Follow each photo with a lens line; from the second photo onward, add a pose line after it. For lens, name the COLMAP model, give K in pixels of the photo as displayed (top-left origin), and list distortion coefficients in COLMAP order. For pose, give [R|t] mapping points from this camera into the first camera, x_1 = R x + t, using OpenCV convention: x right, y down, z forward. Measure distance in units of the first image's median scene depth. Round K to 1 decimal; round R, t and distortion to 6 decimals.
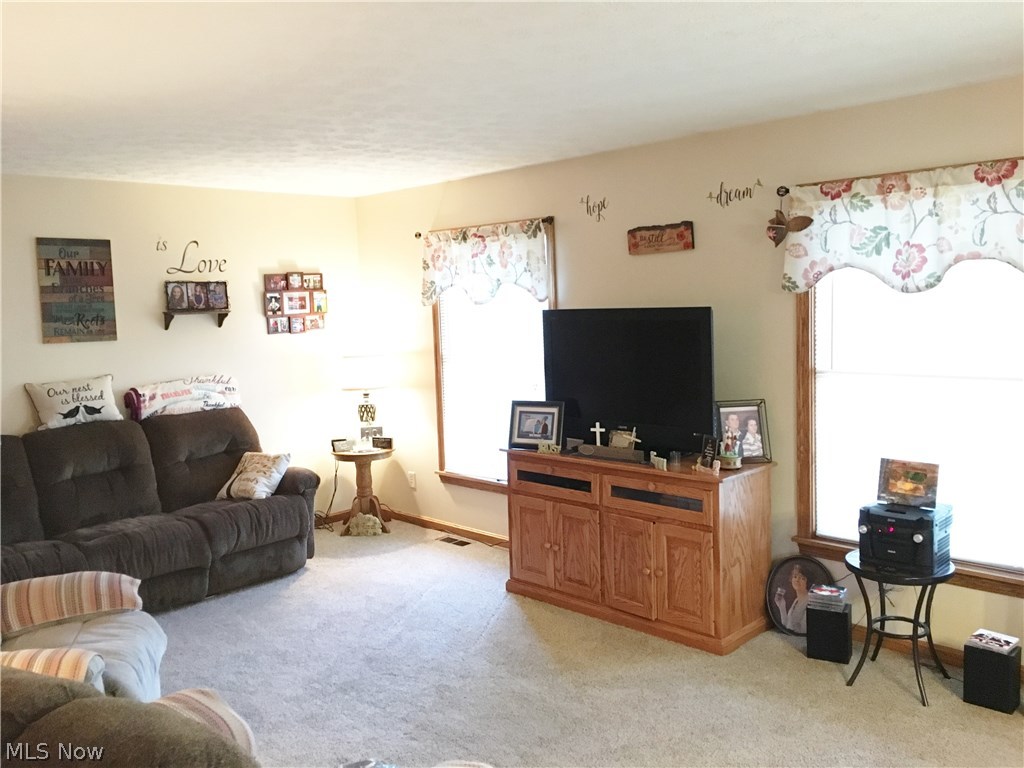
lens RADIAL K [[848.0, 0, 512.0], [0, 848.0, 384.0], [0, 0, 1]] dist [-0.003055, -0.007180]
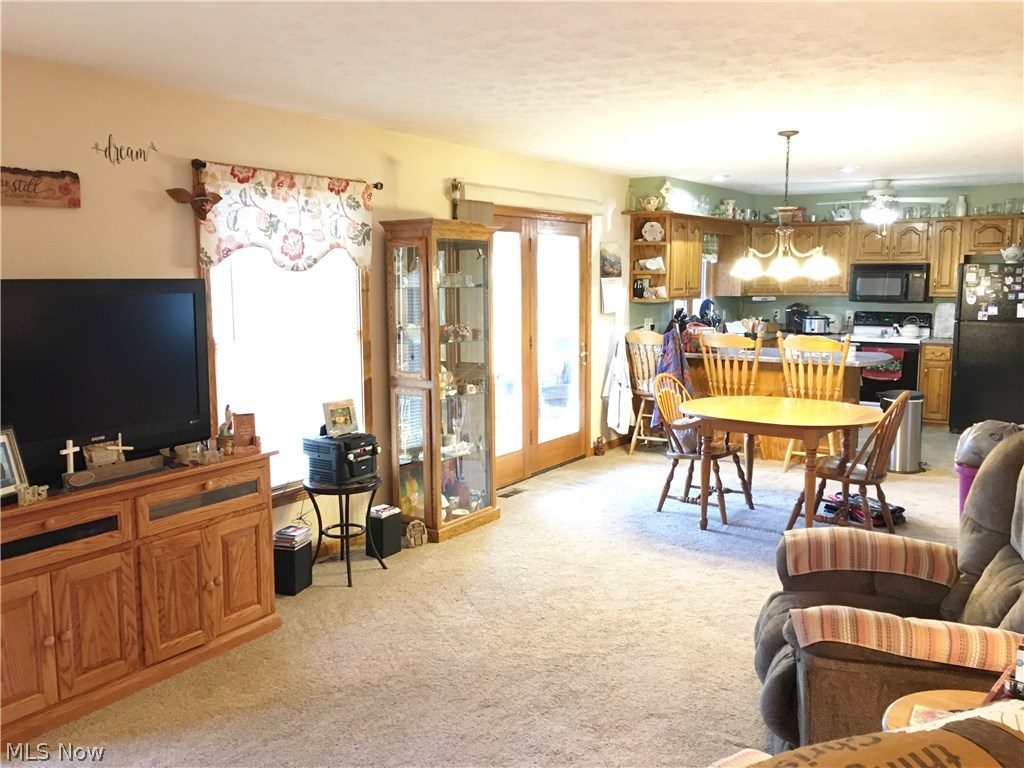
lens RADIAL K [[921.3, 0, 512.0], [0, 921.3, 384.0], [0, 0, 1]] dist [0.006328, 0.001294]
pose [[-0.239865, -0.083989, 0.967166, -0.838831], [0.102102, 0.988543, 0.111168, -0.056598], [-0.965422, 0.125415, -0.228541, 0.932022]]
